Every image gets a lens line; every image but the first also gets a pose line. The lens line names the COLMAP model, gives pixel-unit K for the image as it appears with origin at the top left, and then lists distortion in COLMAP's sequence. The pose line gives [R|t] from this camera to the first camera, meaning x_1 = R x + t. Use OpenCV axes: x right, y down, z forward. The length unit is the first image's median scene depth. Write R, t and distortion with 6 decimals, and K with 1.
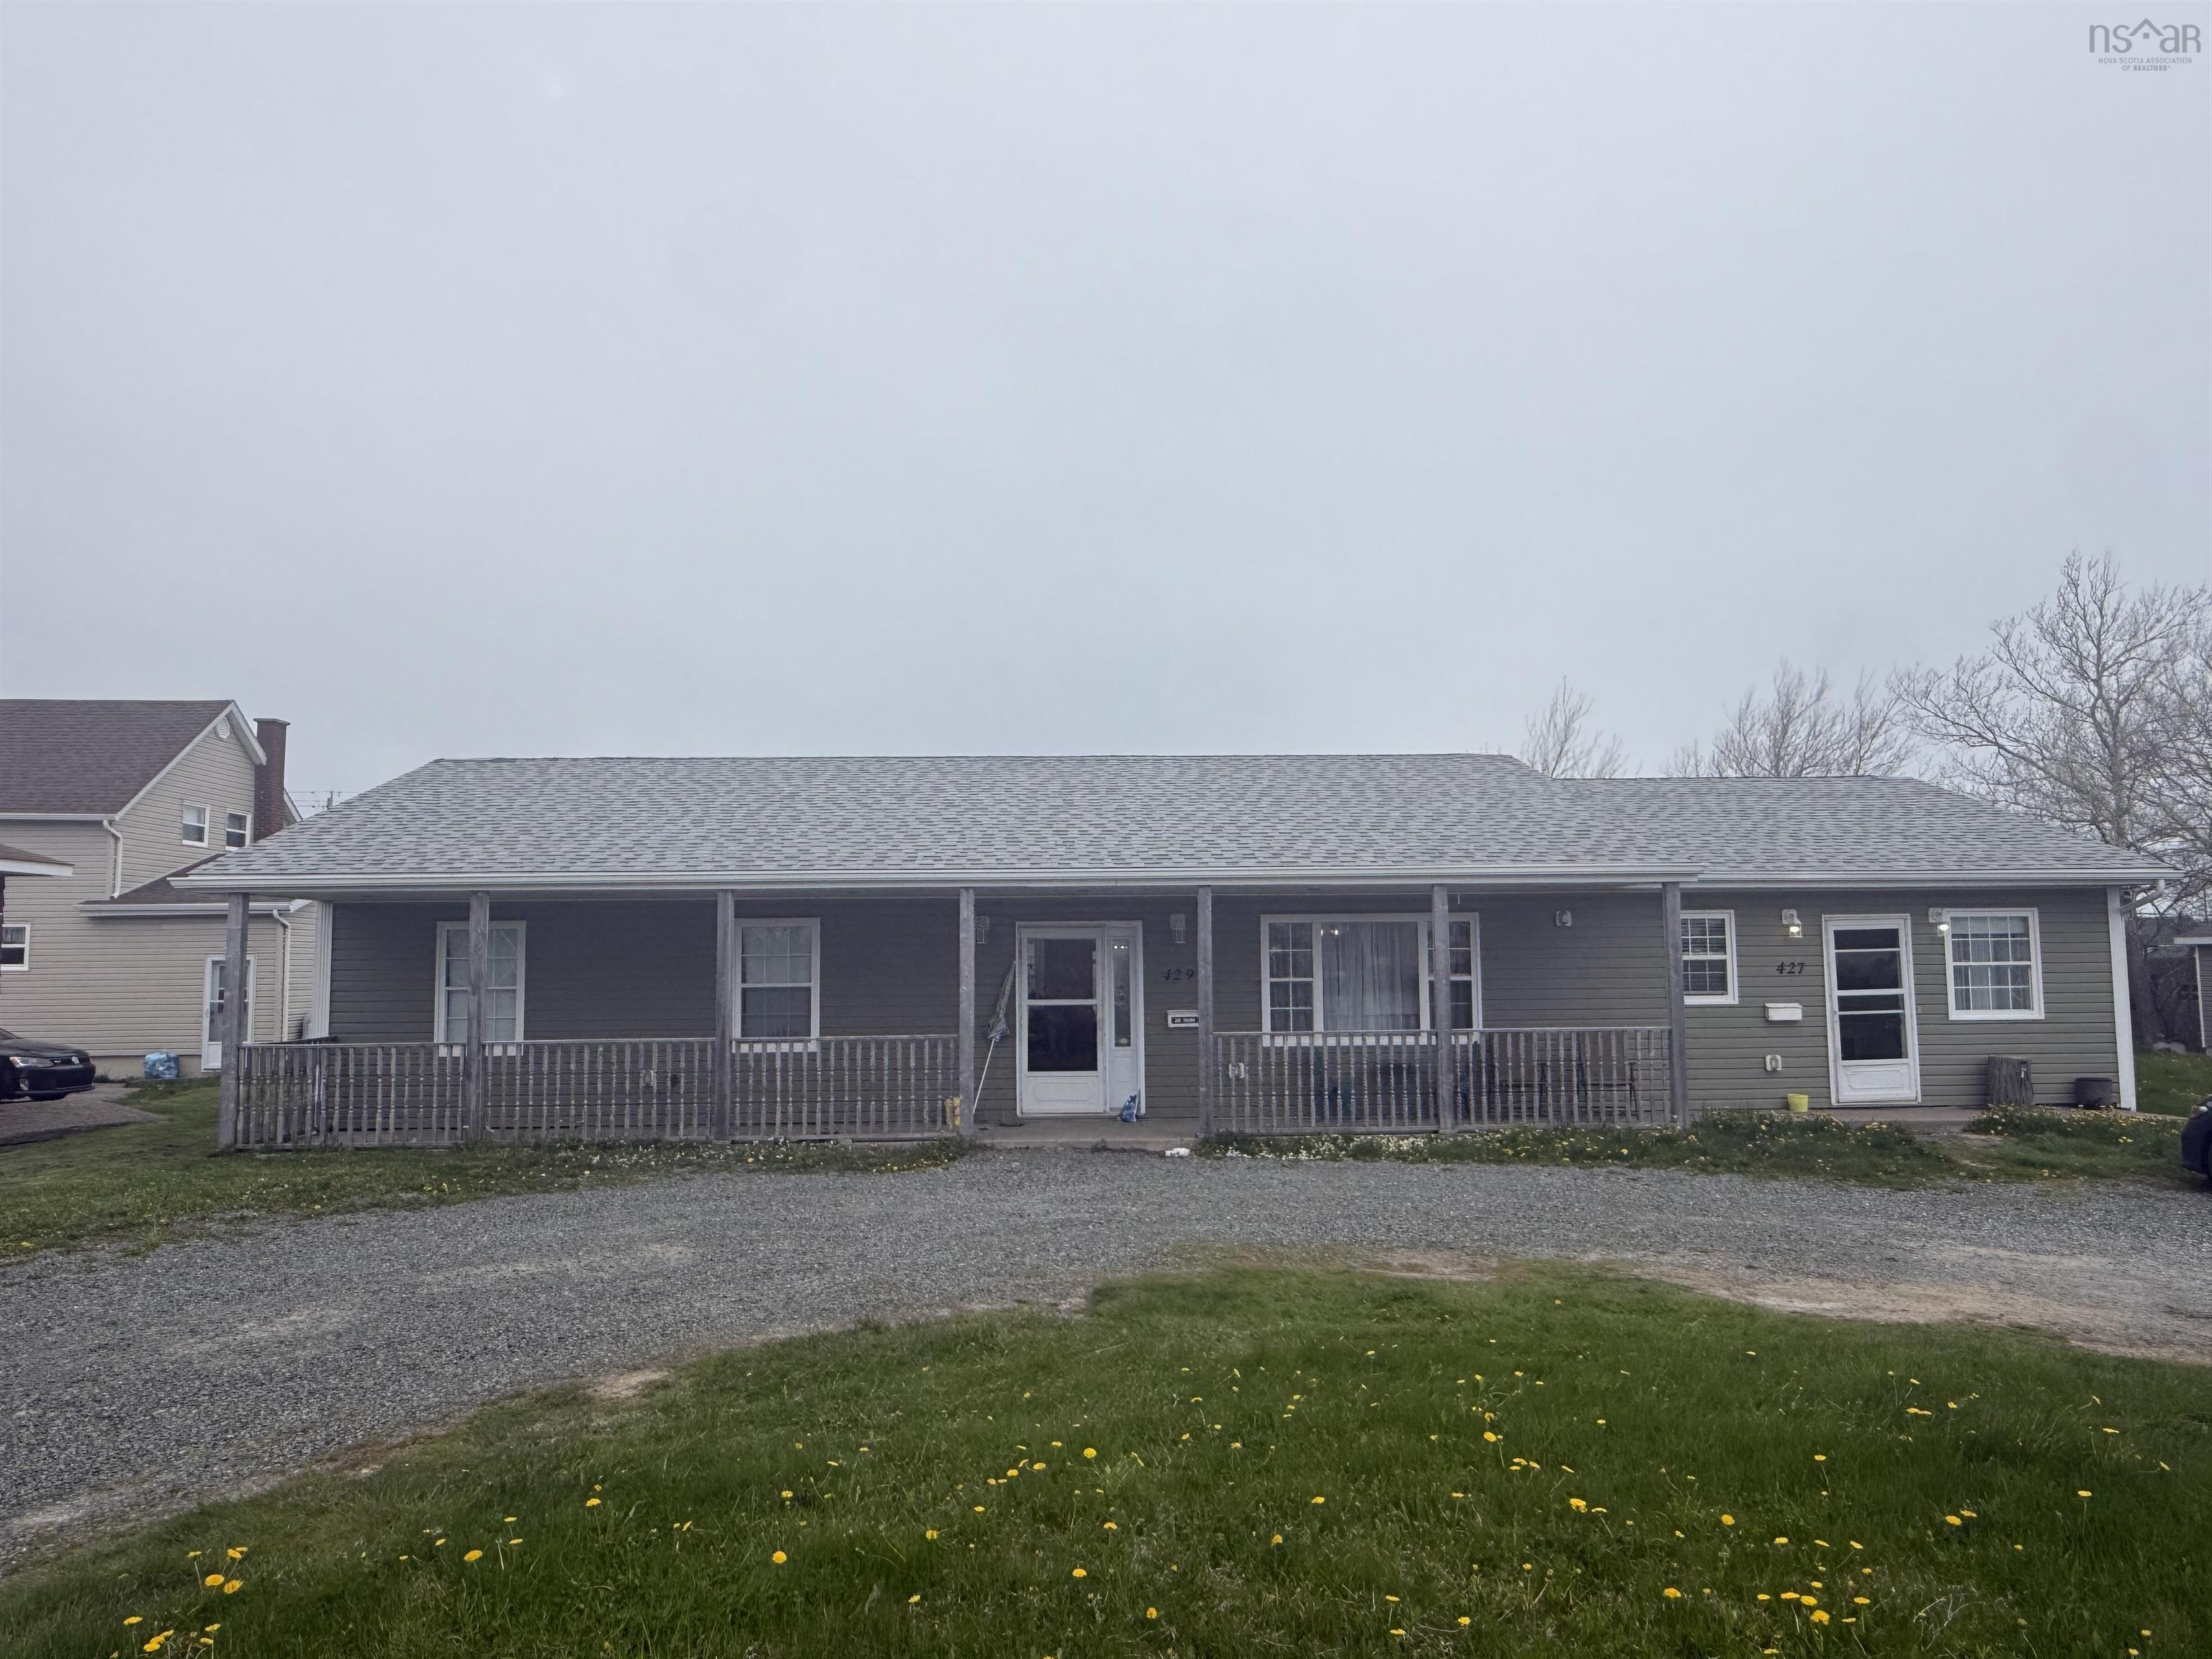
lens RADIAL K [[1531.0, 0, 1110.0], [0, 1531.0, 825.6], [0, 0, 1]] dist [0.000303, 0.001322]
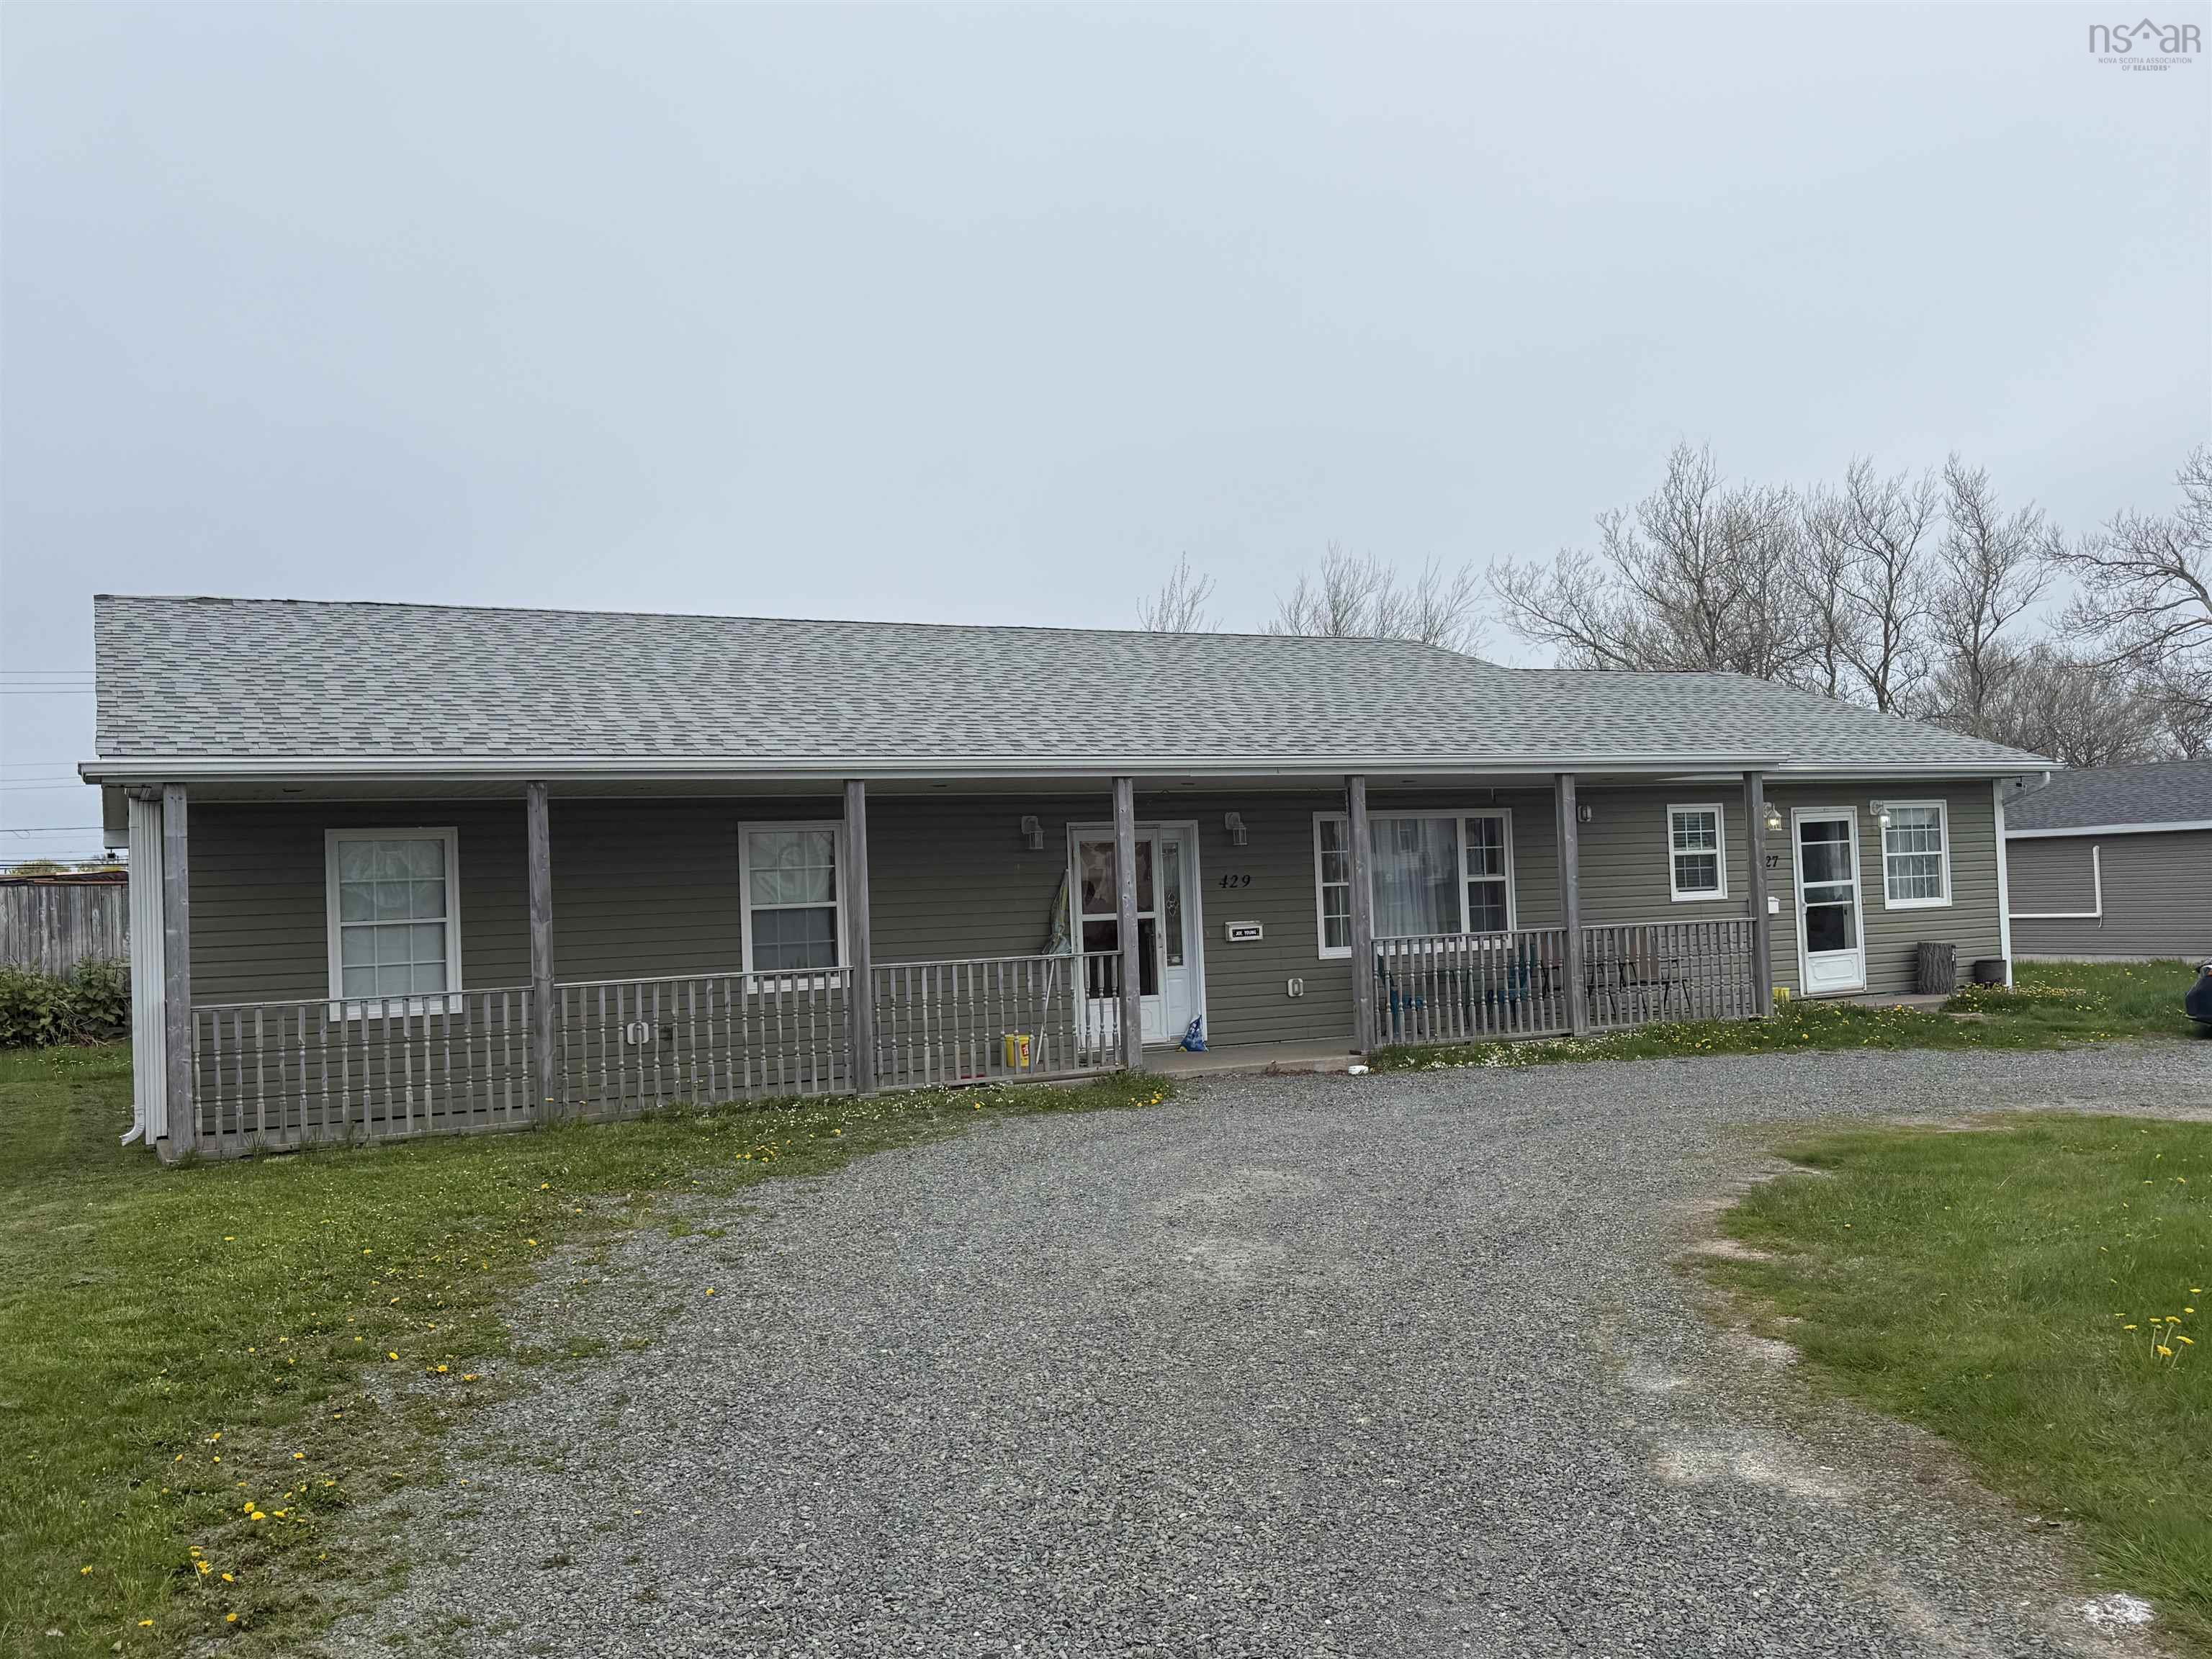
lens RADIAL K [[1921.3, 0, 1101.7], [0, 1921.3, 846.6], [0, 0, 1]] dist [0.128895, -0.001838]
pose [[0.899342, -0.013942, 0.437024, -0.506132], [-0.013406, 0.998142, 0.059432, 0.013822], [-0.437040, -0.059309, 0.897484, 0.047419]]
